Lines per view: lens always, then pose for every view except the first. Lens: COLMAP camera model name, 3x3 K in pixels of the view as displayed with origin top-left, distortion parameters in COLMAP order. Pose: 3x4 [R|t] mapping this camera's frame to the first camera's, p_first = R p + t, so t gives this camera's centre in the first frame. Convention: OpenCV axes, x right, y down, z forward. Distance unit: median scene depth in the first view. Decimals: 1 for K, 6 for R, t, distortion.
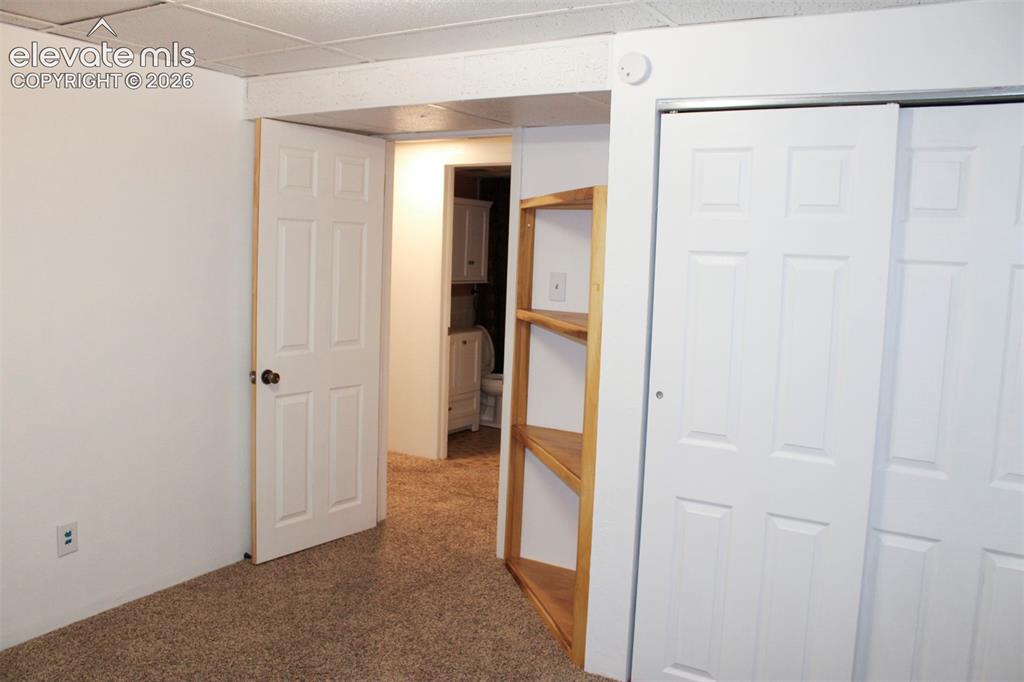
lens RADIAL K [[851.7, 0, 512.0], [0, 851.7, 341.0], [0, 0, 1]] dist [-0.174406, 0.153675]
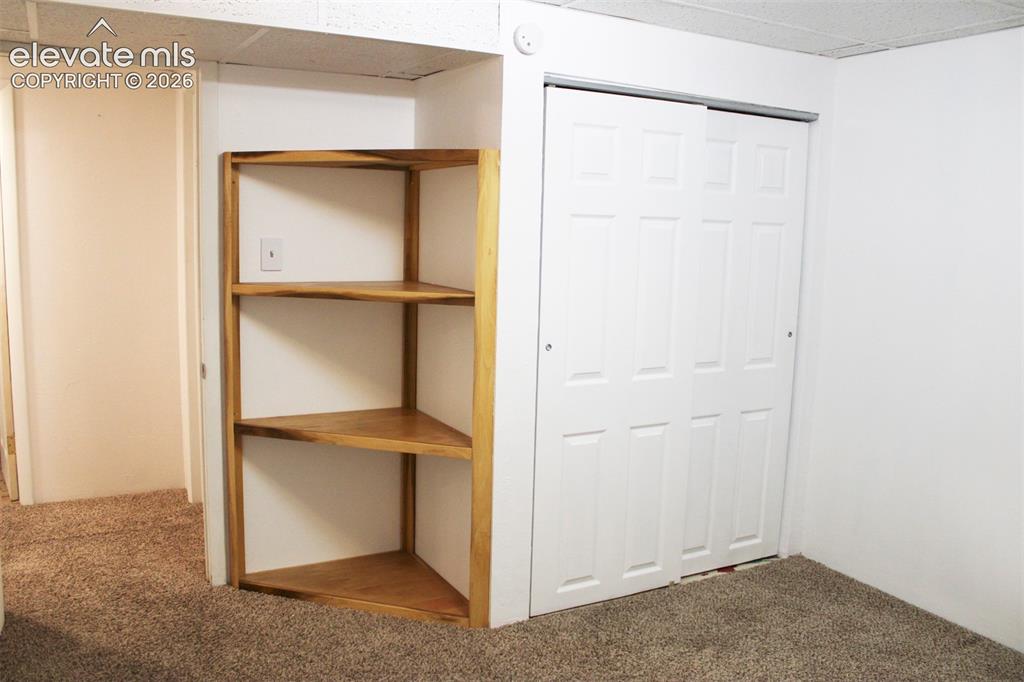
lens RADIAL K [[851.7, 0, 512.0], [0, 851.7, 341.0], [0, 0, 1]] dist [-0.174406, 0.153675]
pose [[0.490353, -0.143245, 0.859671, -0.786219], [0.083540, 0.989584, 0.117241, -0.076328], [-0.867511, 0.014328, 0.497212, 0.494916]]
